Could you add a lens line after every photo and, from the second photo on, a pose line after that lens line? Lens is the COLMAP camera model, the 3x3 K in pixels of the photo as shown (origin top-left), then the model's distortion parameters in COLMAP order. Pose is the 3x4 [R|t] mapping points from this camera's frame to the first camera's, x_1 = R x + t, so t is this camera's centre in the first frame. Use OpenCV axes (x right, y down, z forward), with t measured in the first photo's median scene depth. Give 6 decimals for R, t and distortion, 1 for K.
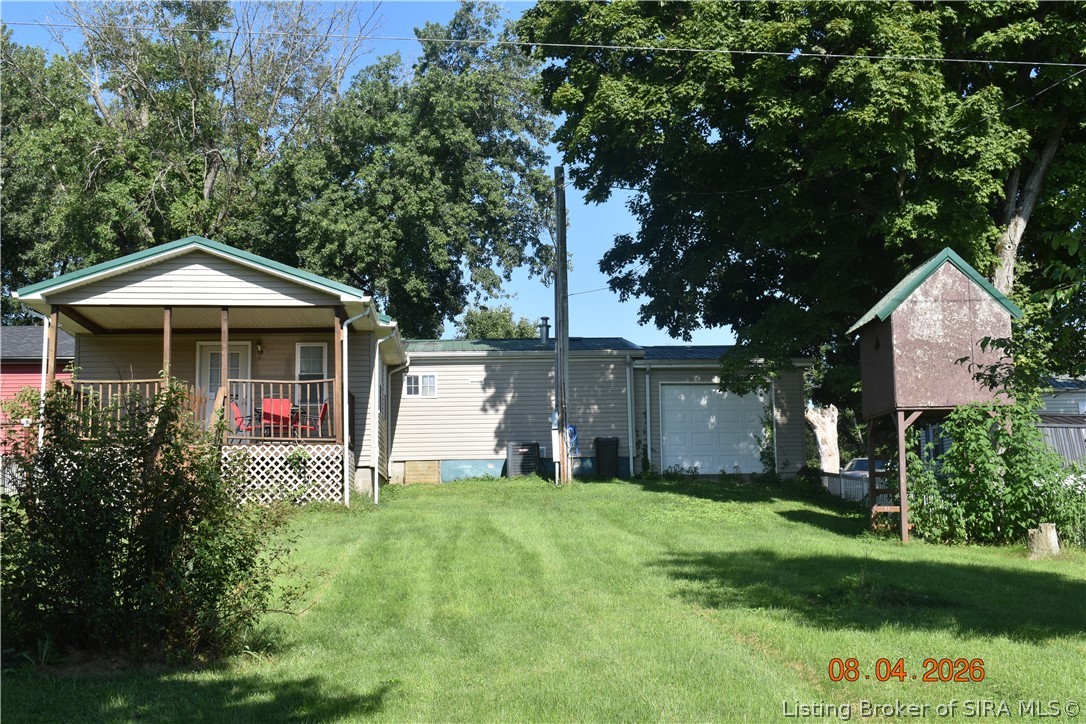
lens RADIAL K [[1386.8, 0, 542.1], [0, 1386.8, 360.1], [0, 0, 1]] dist [0.027878, 0.000000]
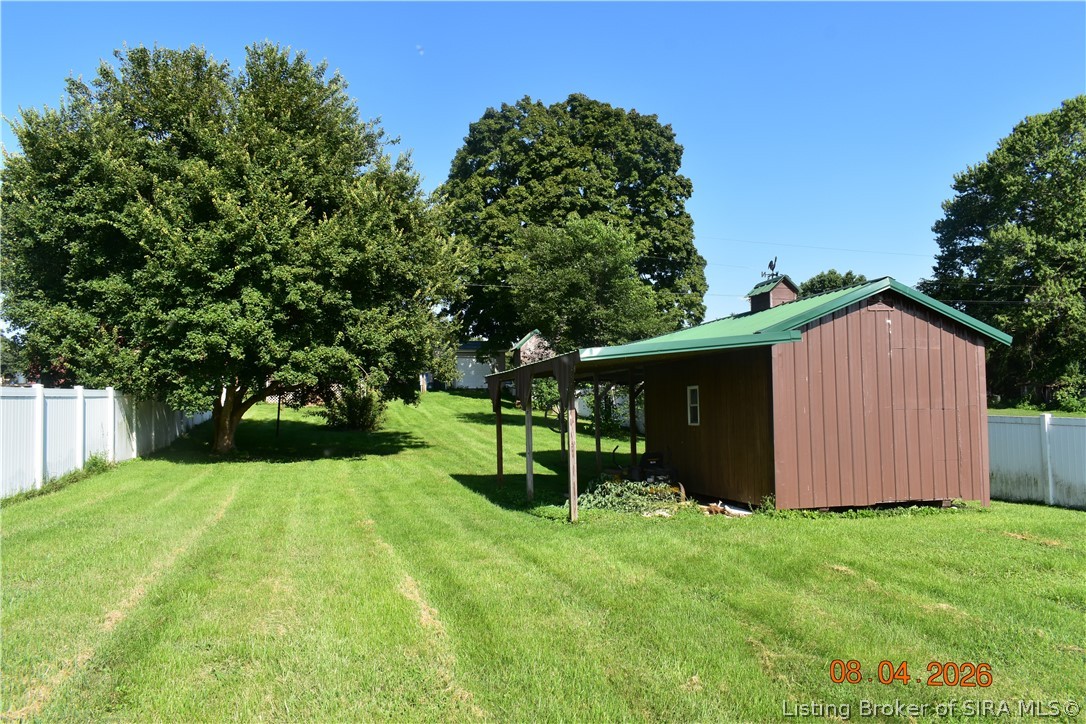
lens RADIAL K [[829.5, 0, 544.1], [0, 829.5, 359.2], [0, 0, 1]] dist [-0.012761, -0.006473]
pose [[0.981558, 0.011556, 0.190813, -0.091059], [-0.023515, 0.997890, 0.060525, -0.125132], [-0.189710, -0.063896, 0.979759, -1.037604]]
